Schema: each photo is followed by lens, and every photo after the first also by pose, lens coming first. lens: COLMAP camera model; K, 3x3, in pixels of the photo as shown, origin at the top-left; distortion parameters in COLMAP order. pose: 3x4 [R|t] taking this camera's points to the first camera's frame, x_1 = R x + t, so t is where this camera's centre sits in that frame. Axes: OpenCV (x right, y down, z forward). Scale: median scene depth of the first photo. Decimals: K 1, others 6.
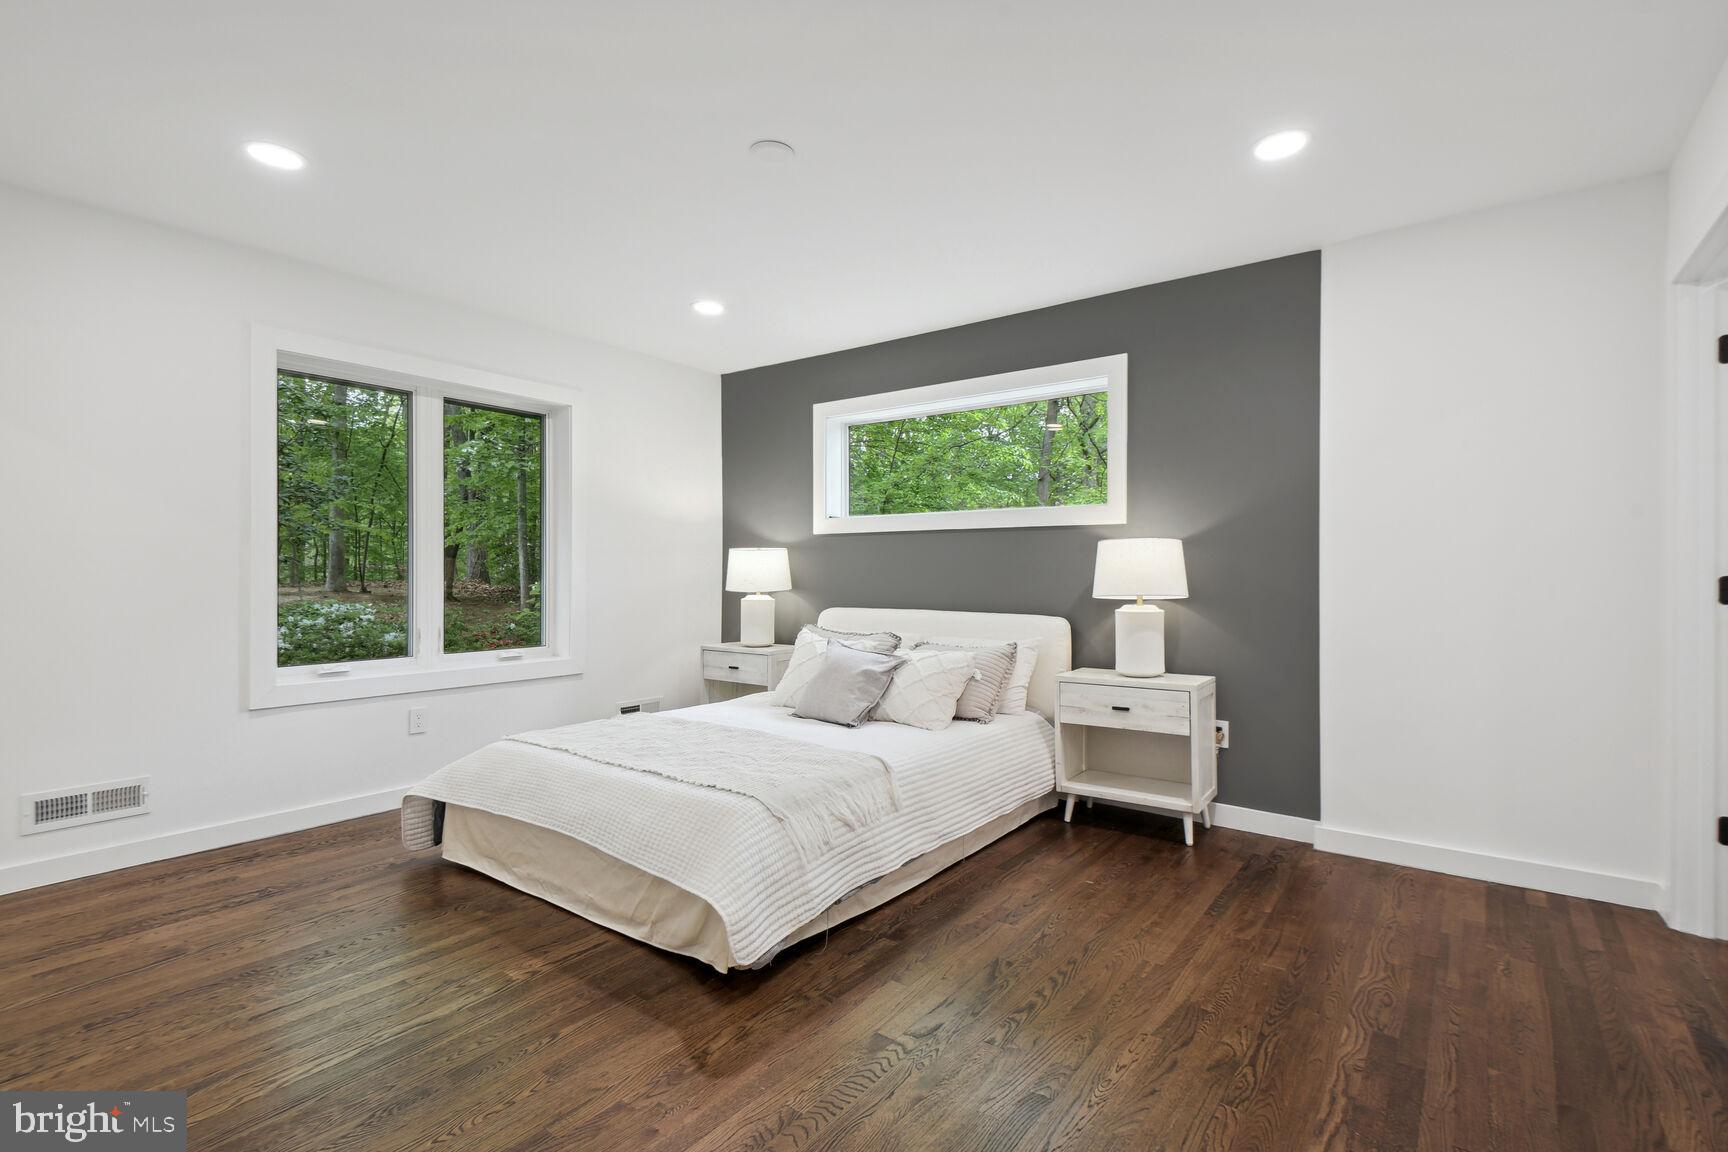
lens RADIAL K [[802.5, 0, 875.0], [0, 802.5, 569.9], [0, 0, 1]] dist [-0.008868, -0.003692]
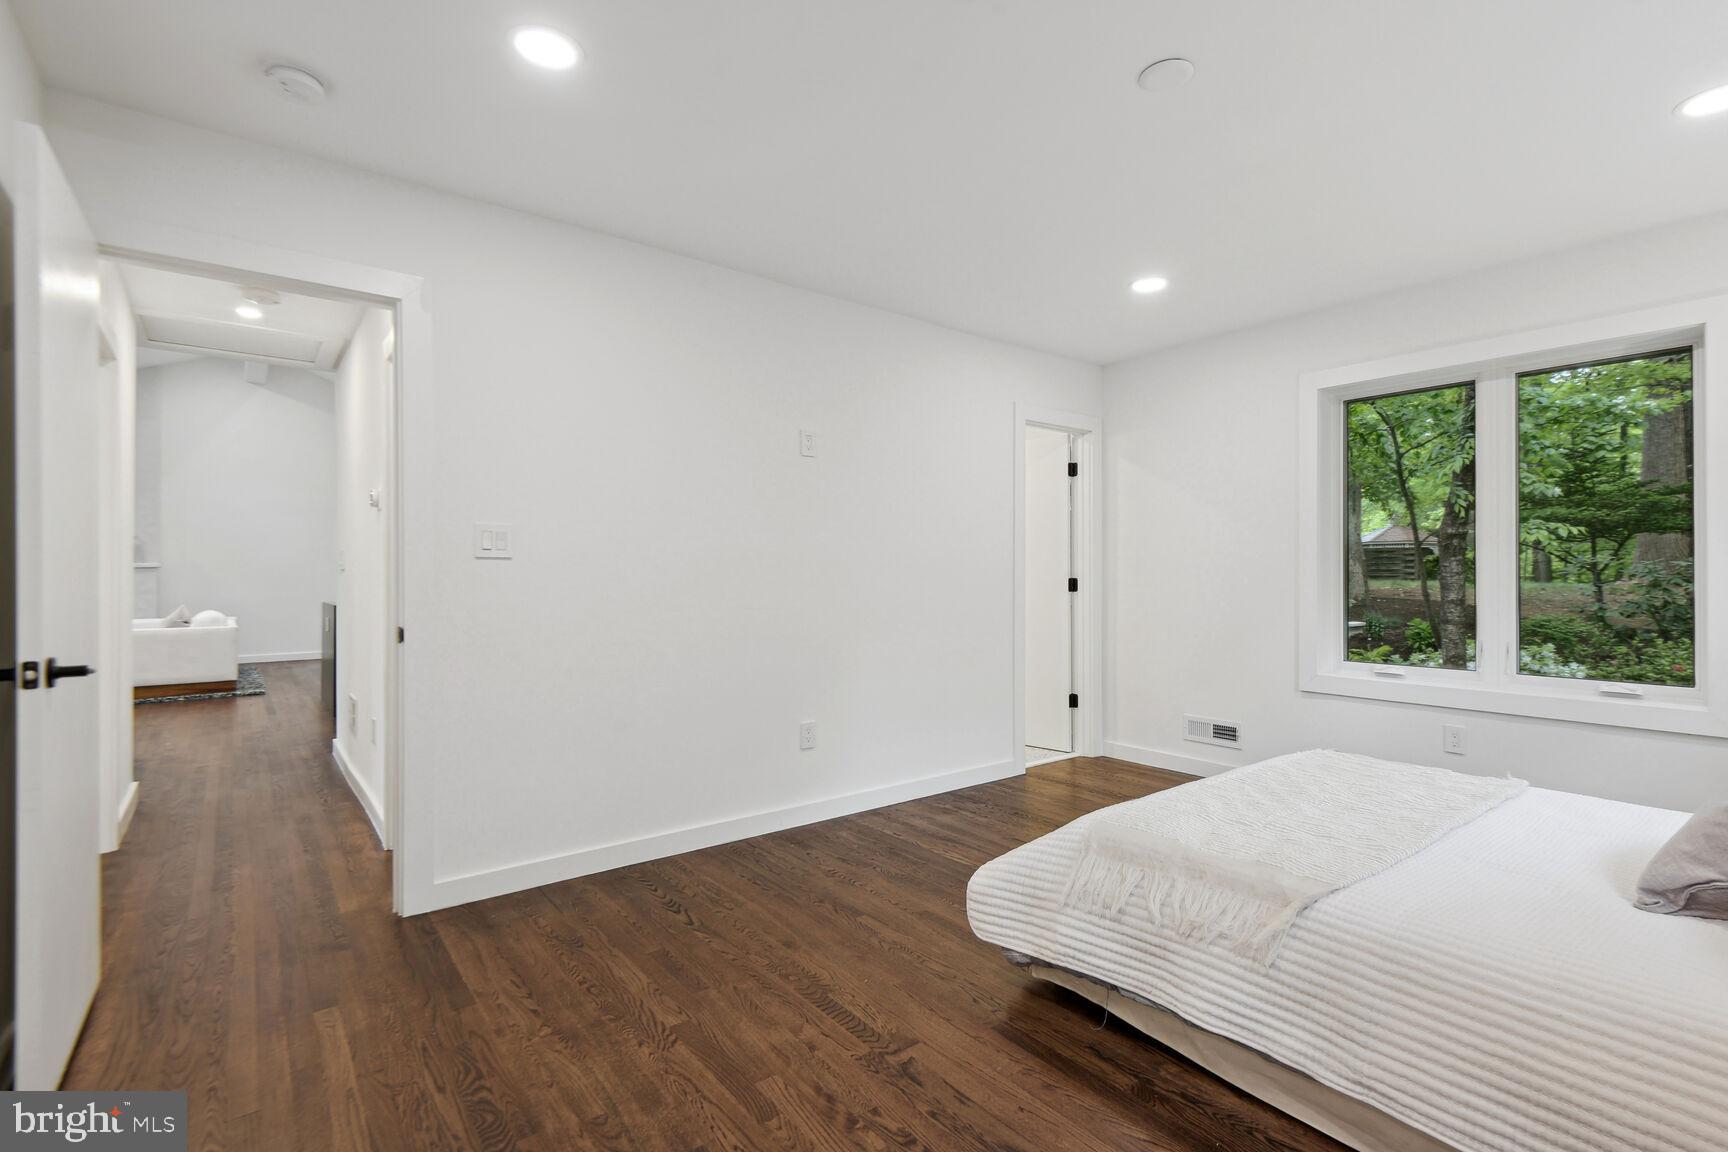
lens RADIAL K [[802.5, 0, 872.5], [0, 802.5, 574.5], [0, 0, 1]] dist [-0.008868, -0.003692]
pose [[-0.264536, 0.003490, -0.964369, 0.778593], [-0.003483, 0.999983, 0.004575, -0.001677], [0.964370, 0.004569, -0.264520, 0.968388]]
